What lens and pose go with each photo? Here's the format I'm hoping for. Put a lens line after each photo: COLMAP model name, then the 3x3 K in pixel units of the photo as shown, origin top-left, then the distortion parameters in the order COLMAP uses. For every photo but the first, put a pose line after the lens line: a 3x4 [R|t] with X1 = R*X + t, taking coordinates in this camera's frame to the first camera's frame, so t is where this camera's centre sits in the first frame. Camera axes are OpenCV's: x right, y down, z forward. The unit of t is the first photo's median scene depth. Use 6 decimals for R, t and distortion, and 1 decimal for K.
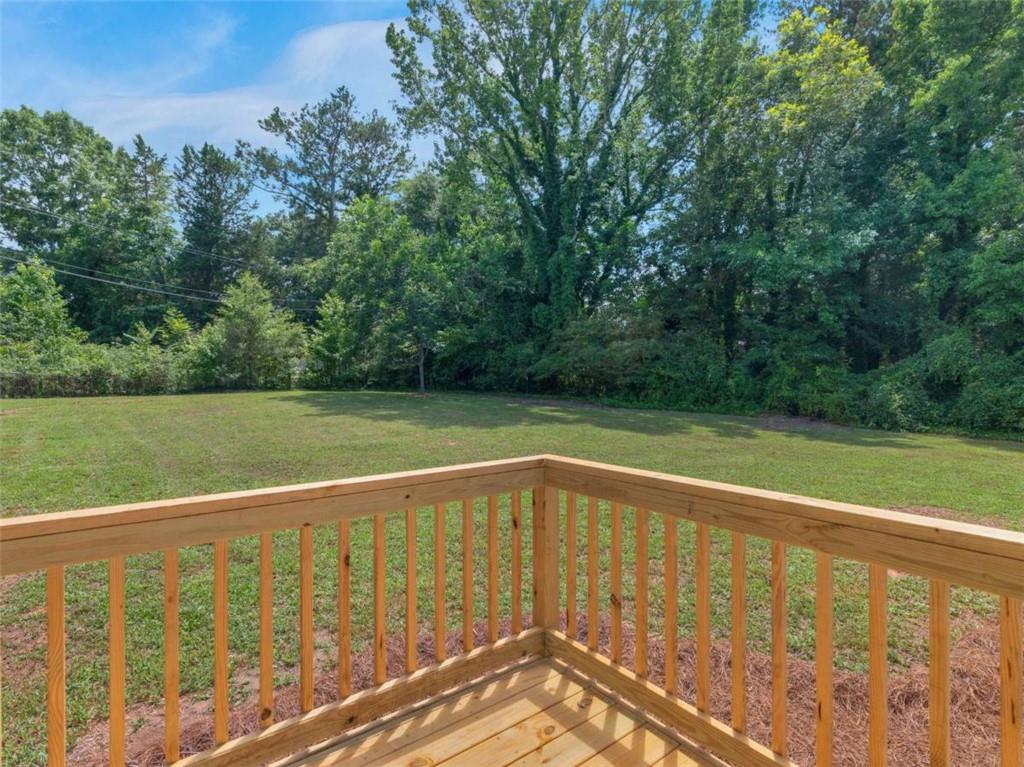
lens RADIAL K [[518.2, 0, 512.0], [0, 518.2, 383.5], [0, 0, 1]] dist [0.019022, -0.001226]
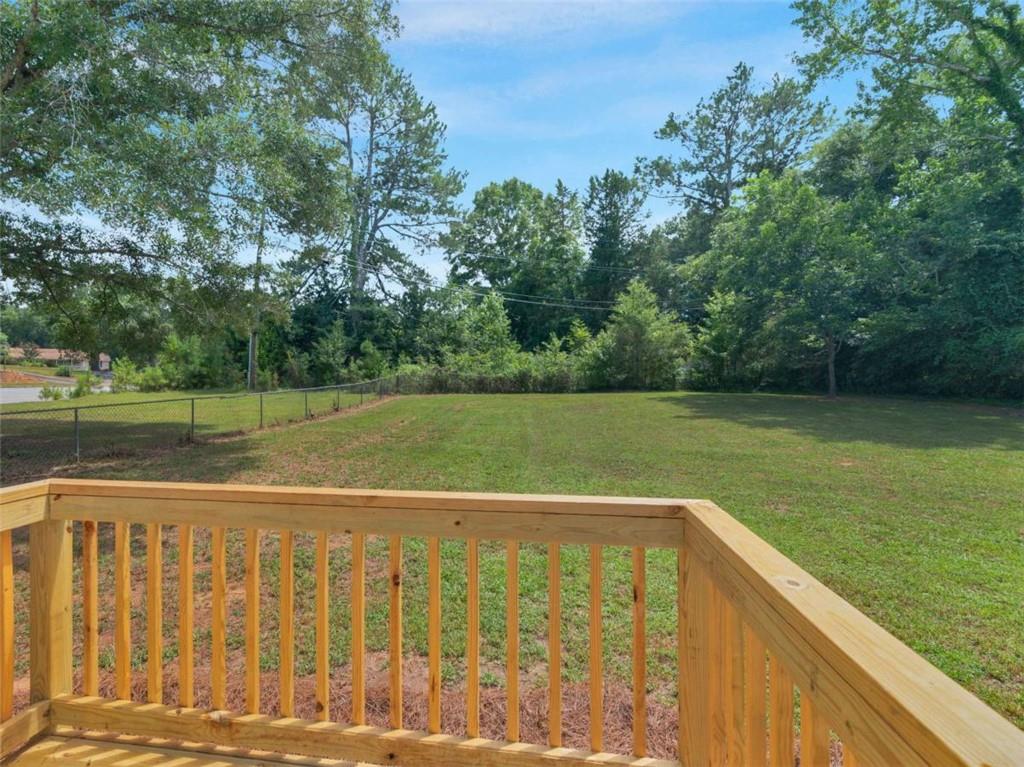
lens RADIAL K [[518.2, 0, 512.0], [0, 518.2, 383.5], [0, 0, 1]] dist [0.019022, -0.001226]
pose [[0.695203, 0.005104, -0.718795, 0.071763], [-0.005481, 0.999983, 0.001799, -0.001240], [0.718793, 0.002690, 0.695219, 0.076332]]
